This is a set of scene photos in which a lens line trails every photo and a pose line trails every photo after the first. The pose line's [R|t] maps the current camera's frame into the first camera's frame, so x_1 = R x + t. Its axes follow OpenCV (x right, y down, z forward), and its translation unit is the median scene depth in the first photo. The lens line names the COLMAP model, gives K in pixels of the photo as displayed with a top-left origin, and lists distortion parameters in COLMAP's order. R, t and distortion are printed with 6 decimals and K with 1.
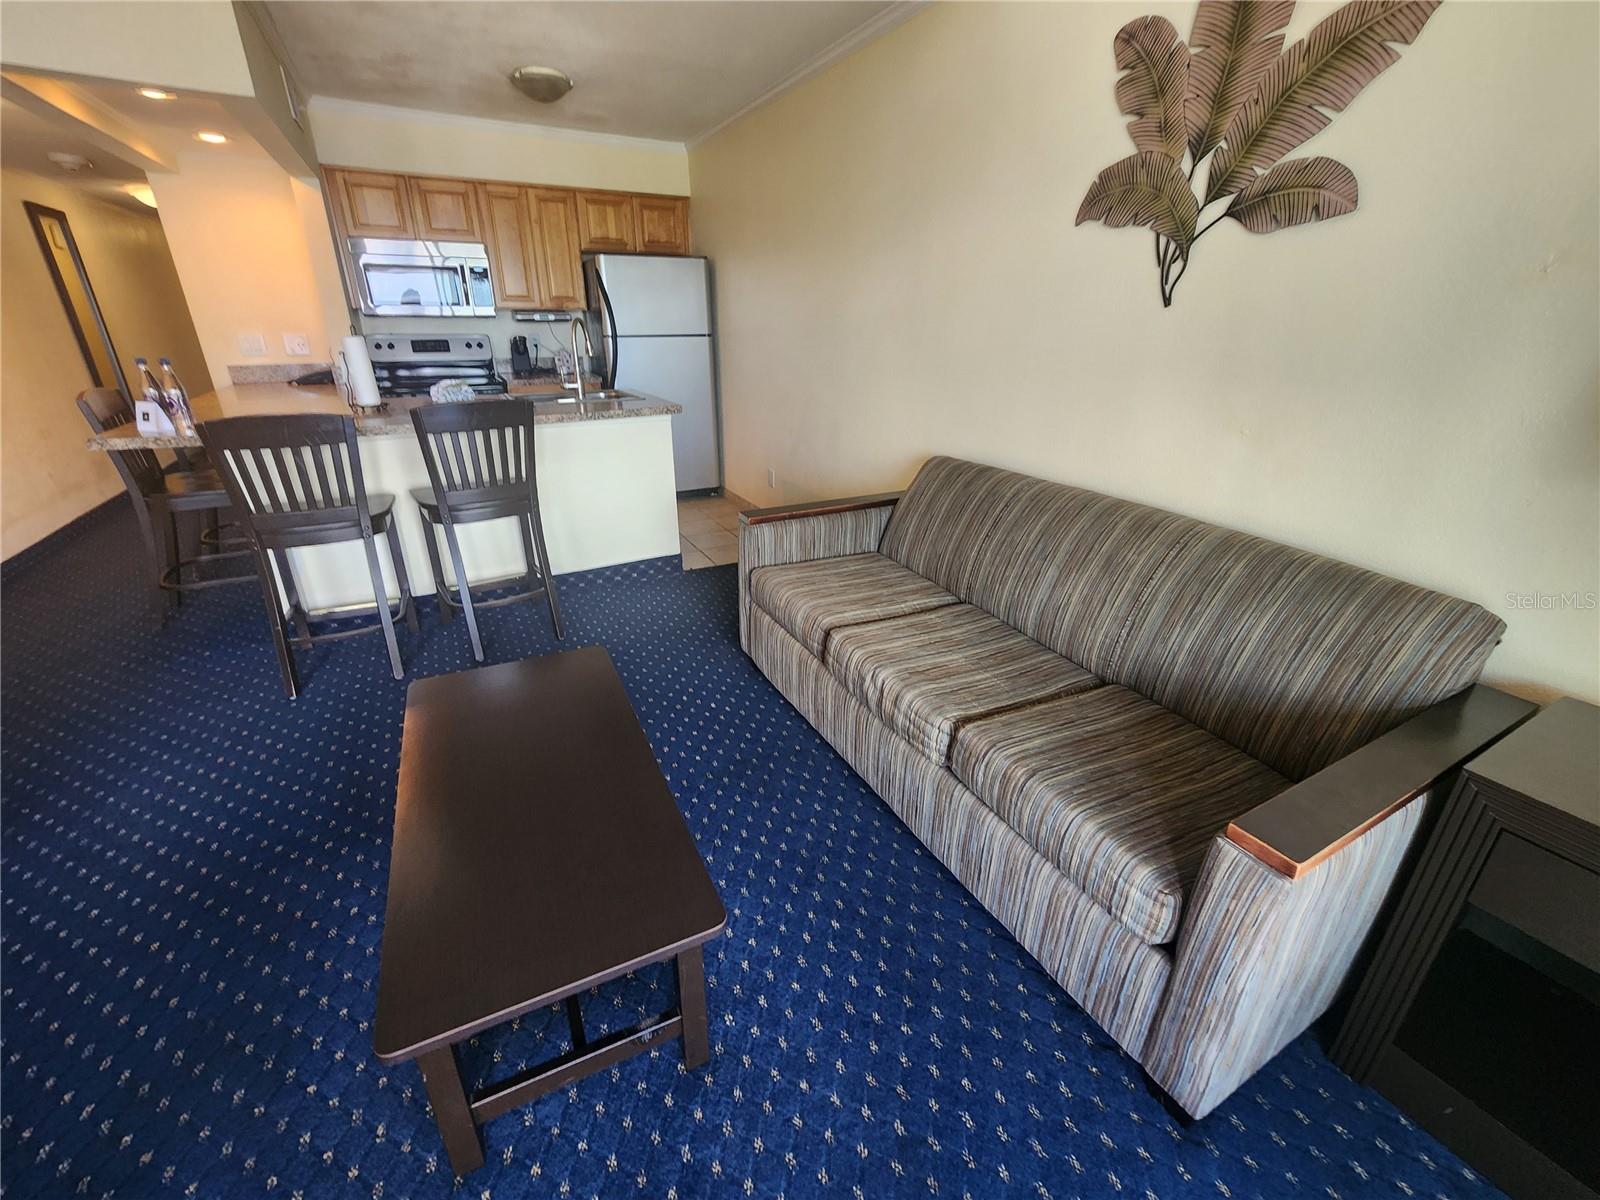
lens RADIAL K [[657.5, 0, 795.5], [0, 657.5, 584.3], [0, 0, 1]] dist [-0.000709, 0.000418]
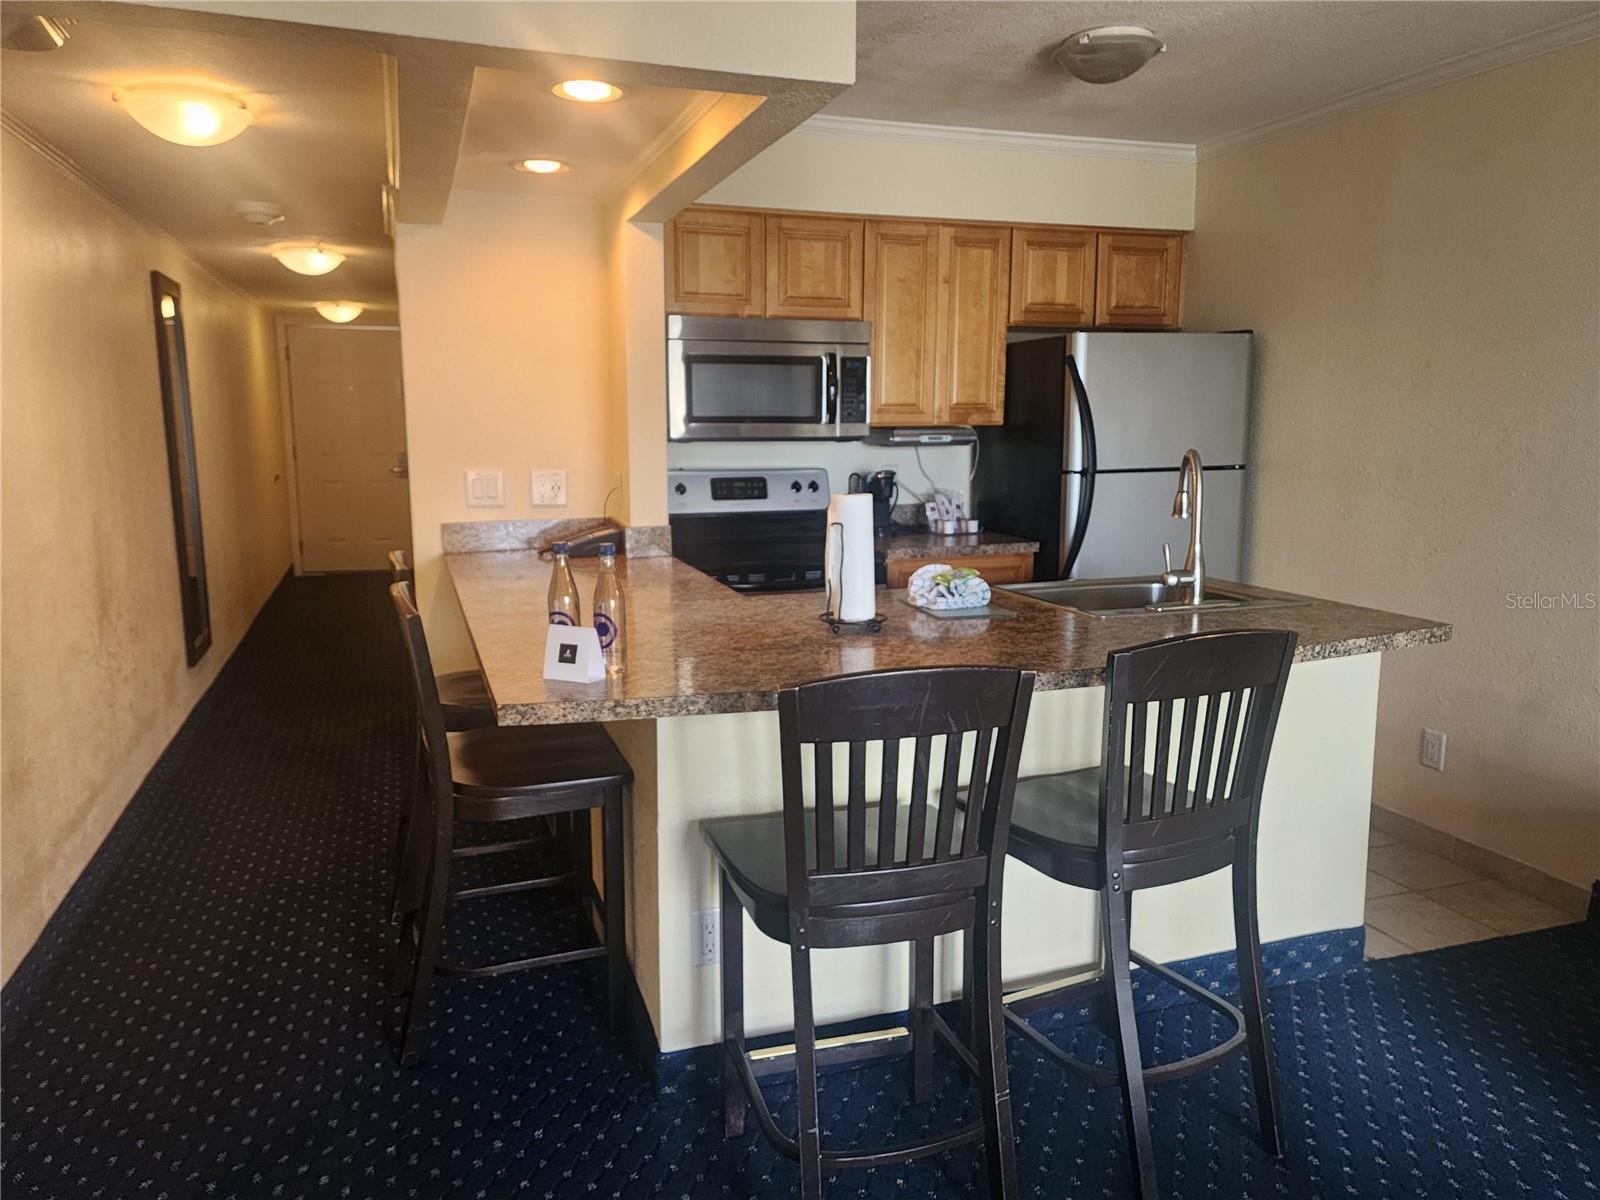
lens RADIAL K [[1124.6, 0, 795.6], [0, 1124.6, 612.3], [0, 0, 1]] dist [0.041603, -0.000365]
pose [[0.988644, 0.018462, -0.149137, -0.645527], [-0.049560, 0.976958, -0.207599, -0.108188], [0.141868, 0.212633, 0.966779, 0.172607]]
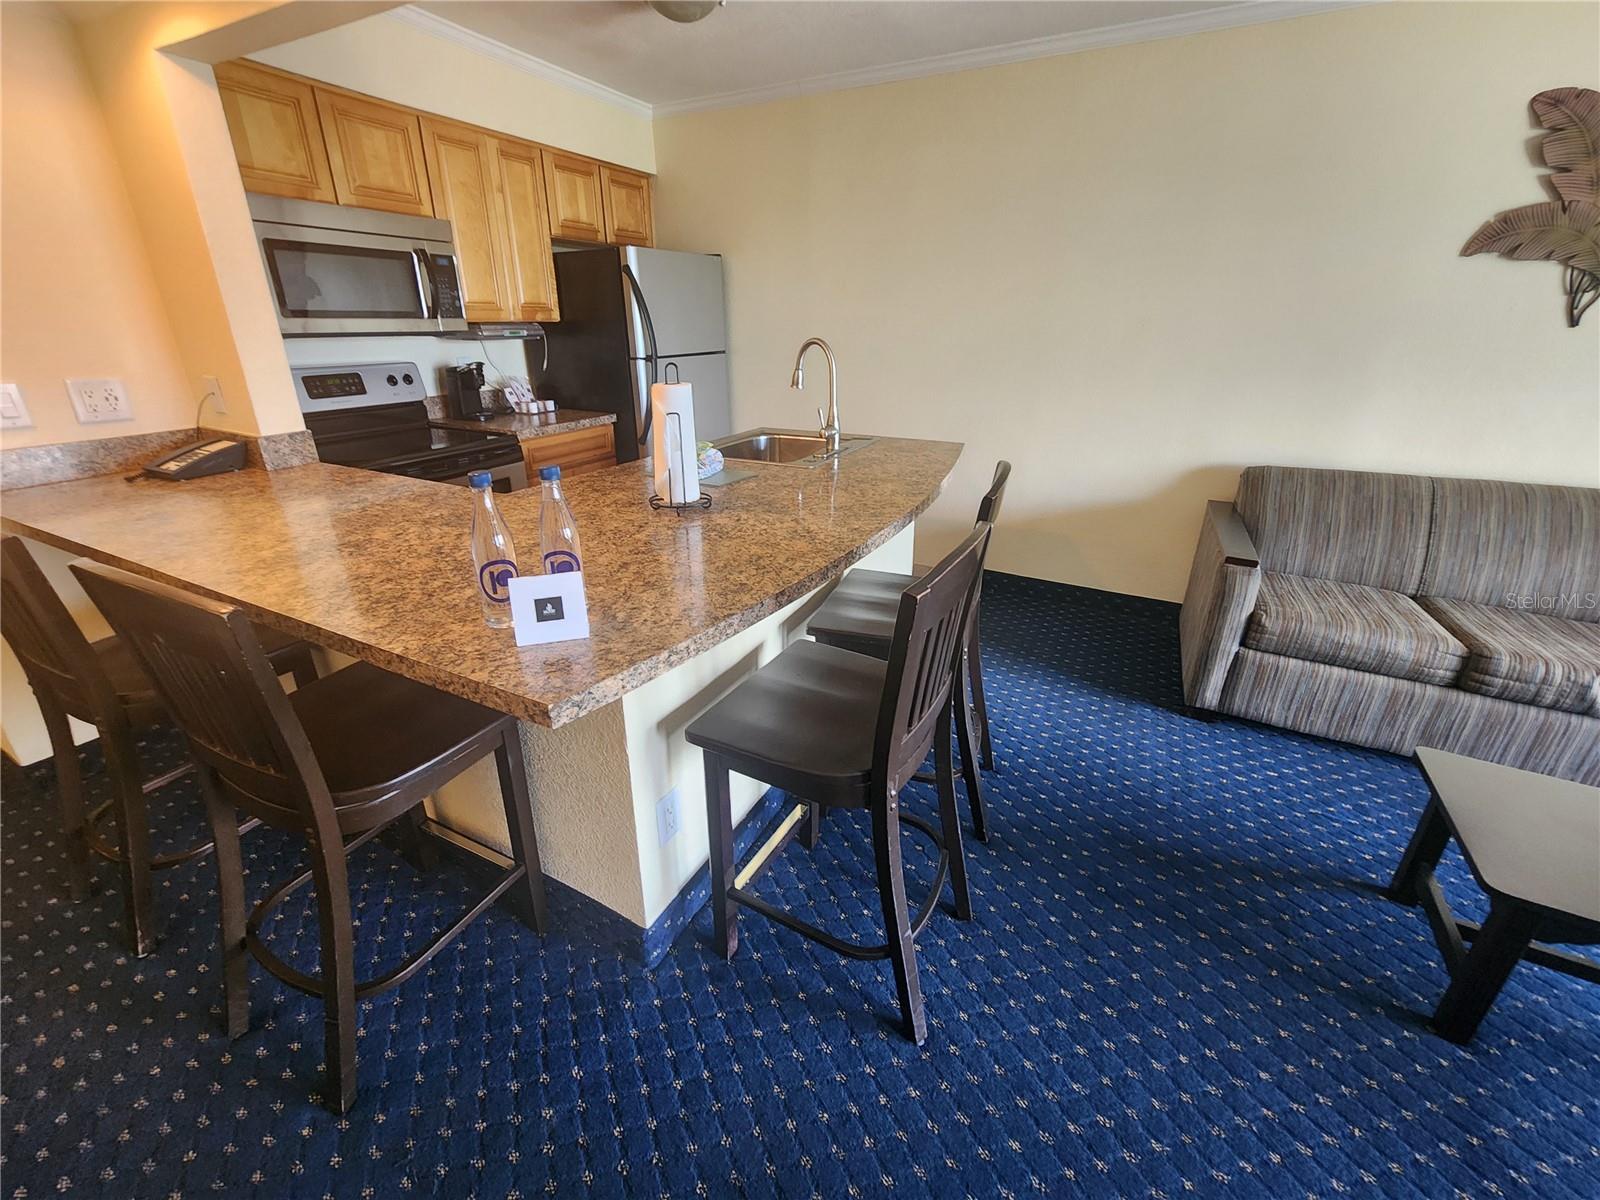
lens RADIAL K [[657.5, 0, 795.5], [0, 657.5, 584.3], [0, 0, 1]] dist [-0.000709, 0.000418]
pose [[0.821552, -0.216266, 0.527523, -1.012093], [0.216553, 0.974289, 0.062170, -0.247192], [-0.527406, 0.063160, 0.847263, 0.539116]]
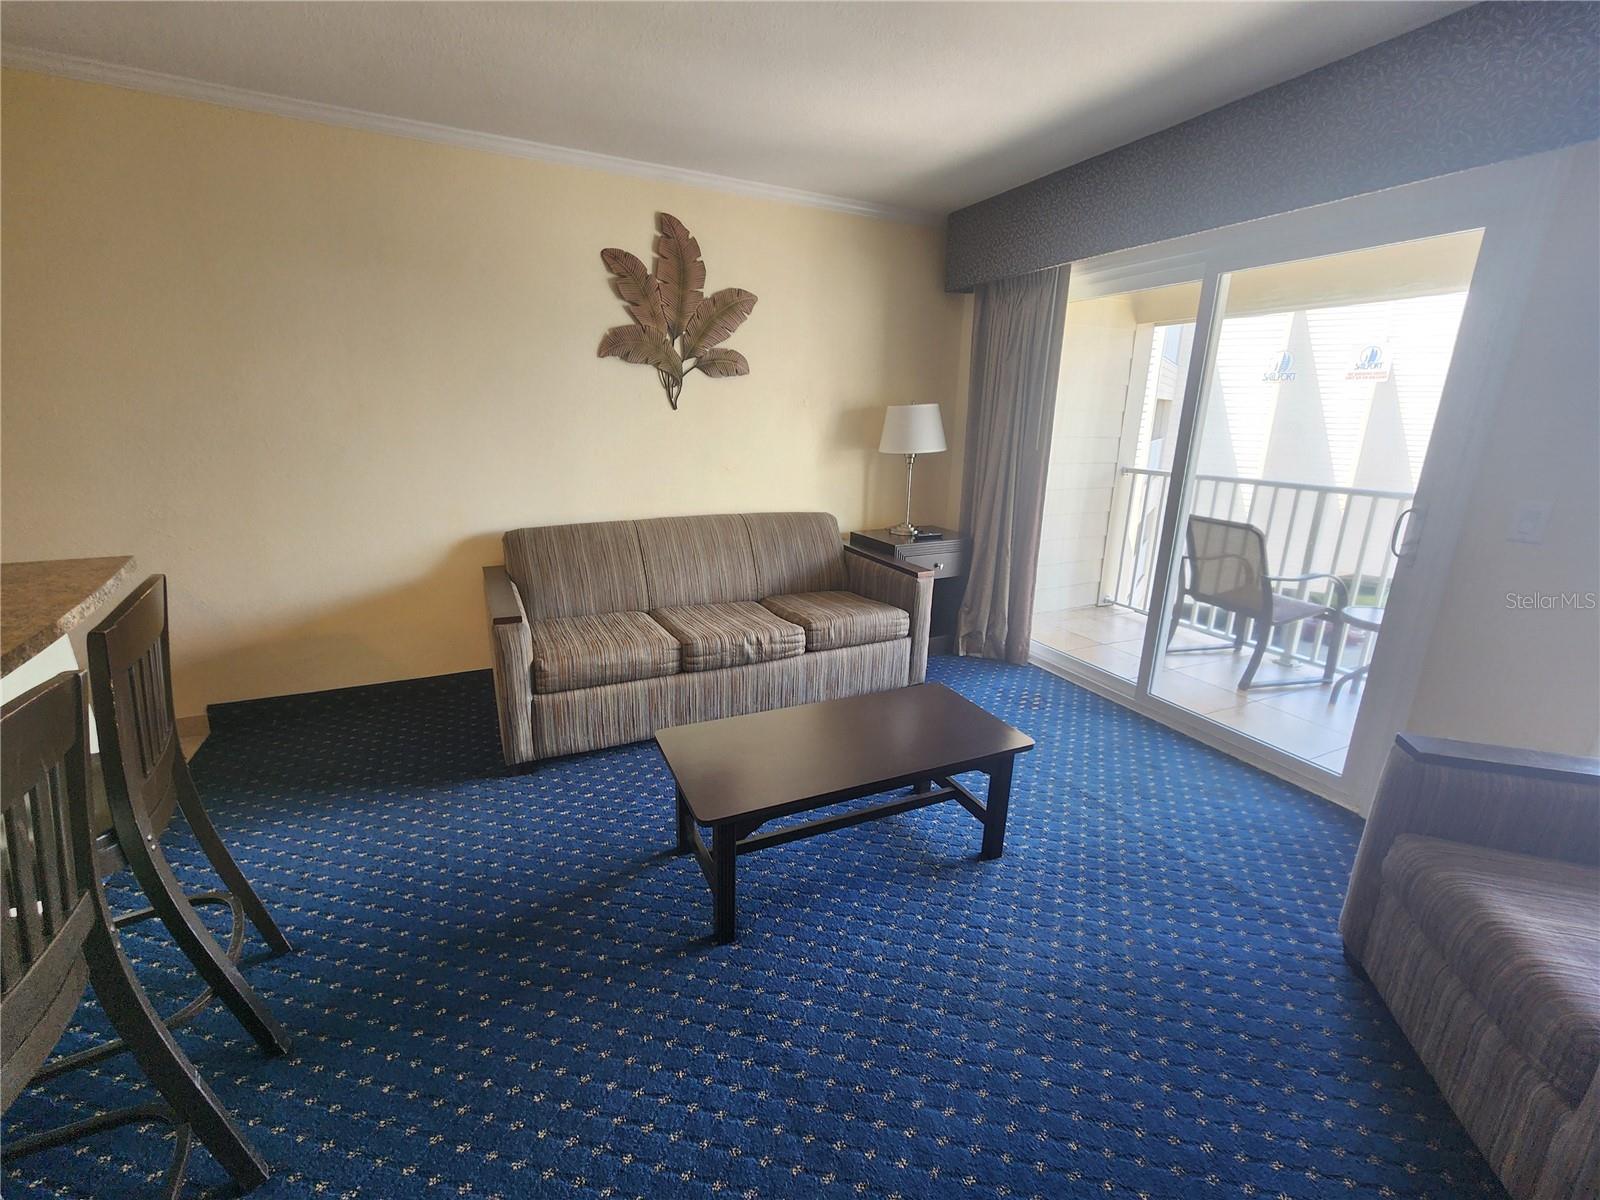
lens RADIAL K [[657.5, 0, 795.5], [0, 657.5, 584.3], [0, 0, 1]] dist [-0.000709, 0.000418]
pose [[0.032623, -0.264756, 0.963763, -0.934341], [0.363427, 0.901412, 0.235325, -0.211415], [-0.931051, 0.342580, 0.125626, 0.449274]]
